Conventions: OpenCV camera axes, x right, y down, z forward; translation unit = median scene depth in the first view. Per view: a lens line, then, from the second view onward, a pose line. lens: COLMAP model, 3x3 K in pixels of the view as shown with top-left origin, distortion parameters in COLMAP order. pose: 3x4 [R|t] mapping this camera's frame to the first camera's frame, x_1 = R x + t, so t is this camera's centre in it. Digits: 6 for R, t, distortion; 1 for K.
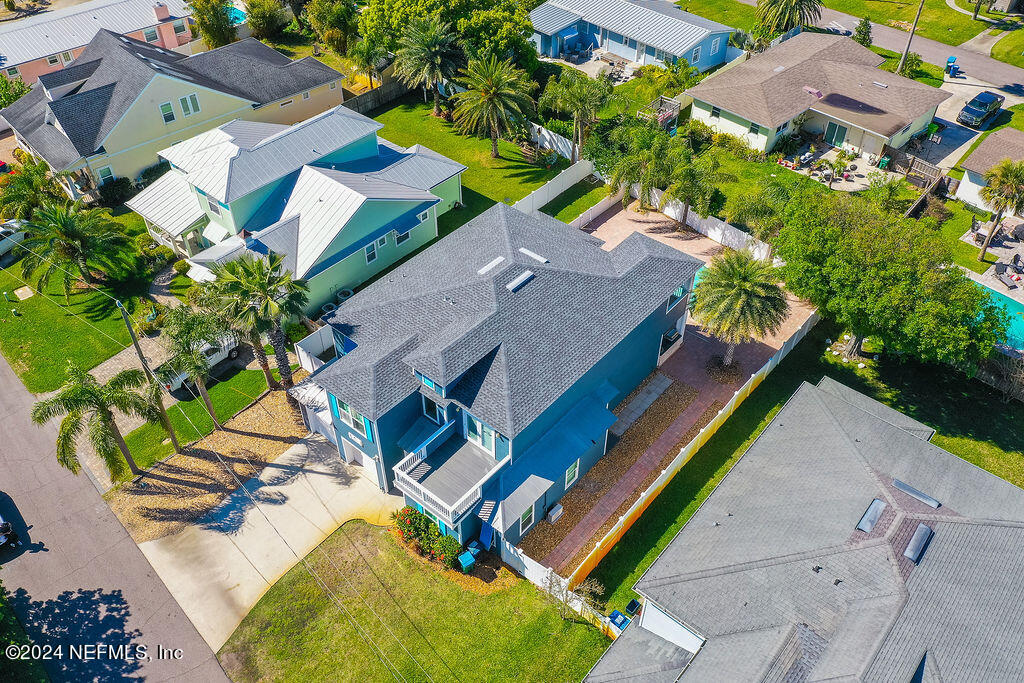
lens RADIAL K [[812.7, 0, 511.5], [0, 812.7, 333.4], [0, 0, 1]] dist [0.003235, -0.009265]
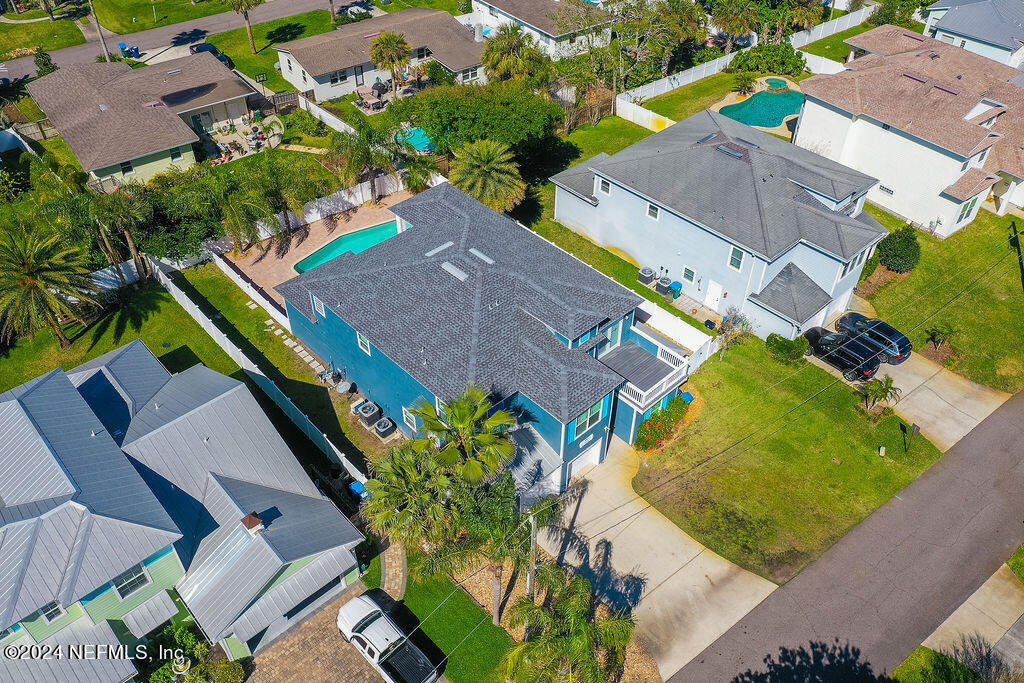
lens RADIAL K [[812.7, 0, 511.5], [0, 812.7, 333.4], [0, 0, 1]] dist [0.003235, -0.009265]
pose [[0.112406, -0.655519, 0.746766, -0.642967], [0.663898, 0.608714, 0.434404, -0.334871], [-0.739327, 0.446947, 0.503621, 0.368052]]
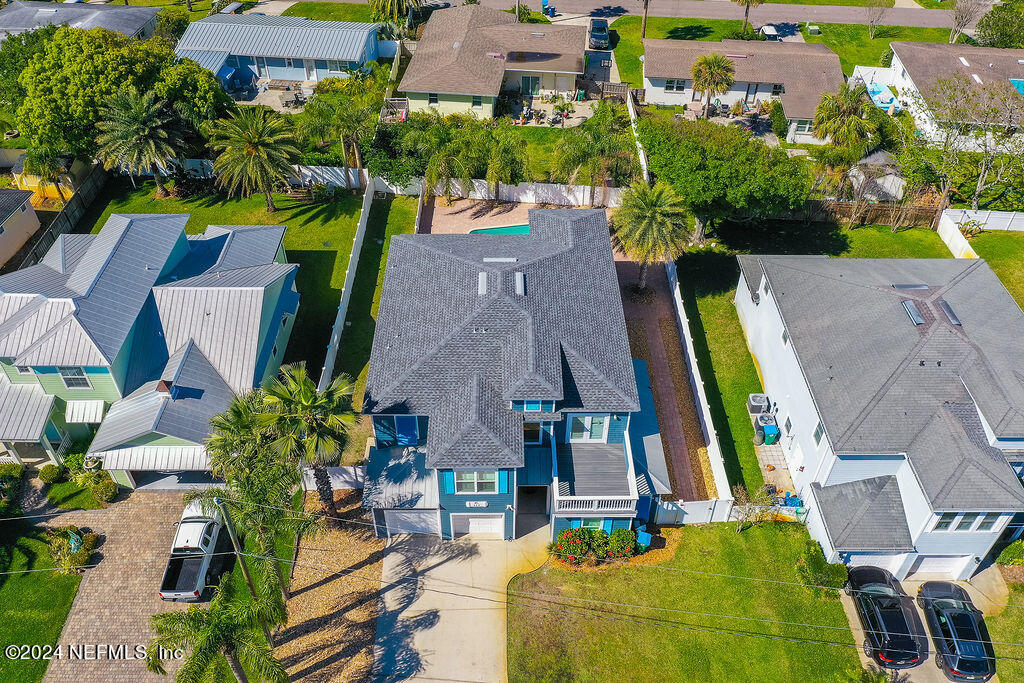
lens RADIAL K [[812.7, 0, 511.5], [0, 812.7, 333.4], [0, 0, 1]] dist [0.003235, -0.009265]
pose [[0.755777, -0.431802, 0.492290, -0.395758], [0.434828, 0.893043, 0.115753, -0.099960], [-0.489618, 0.126578, 0.862700, 0.111533]]
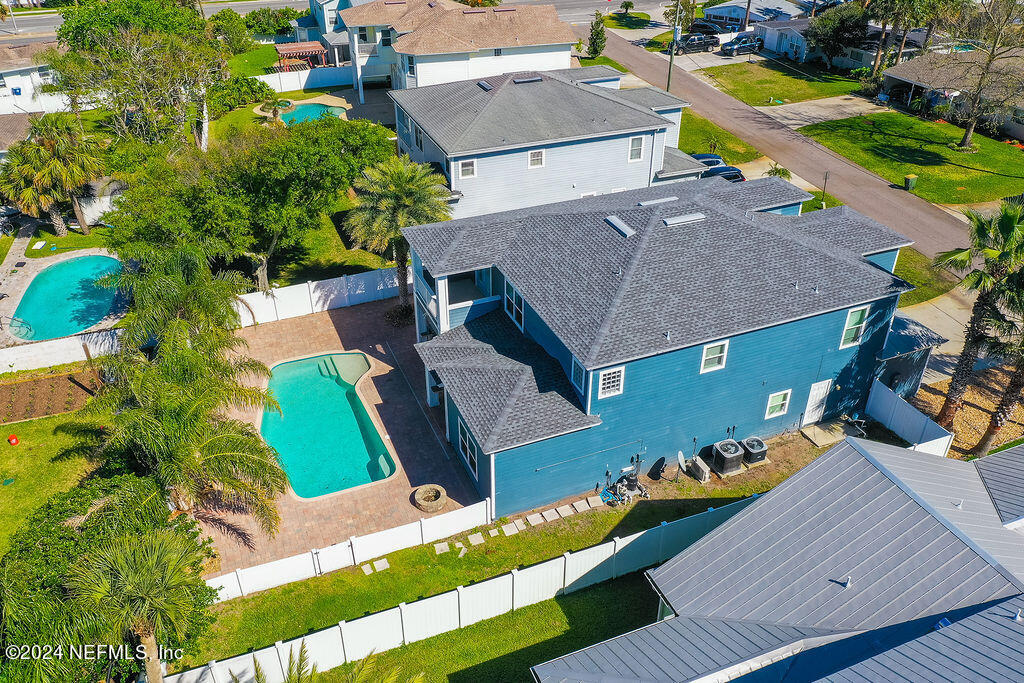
lens RADIAL K [[812.7, 0, 511.5], [0, 812.7, 333.4], [0, 0, 1]] dist [0.003235, -0.009265]
pose [[-0.888047, -0.247564, 0.387407, -0.158548], [0.305978, 0.310680, 0.899920, -0.615625], [-0.343148, 0.917709, -0.200149, 1.019092]]
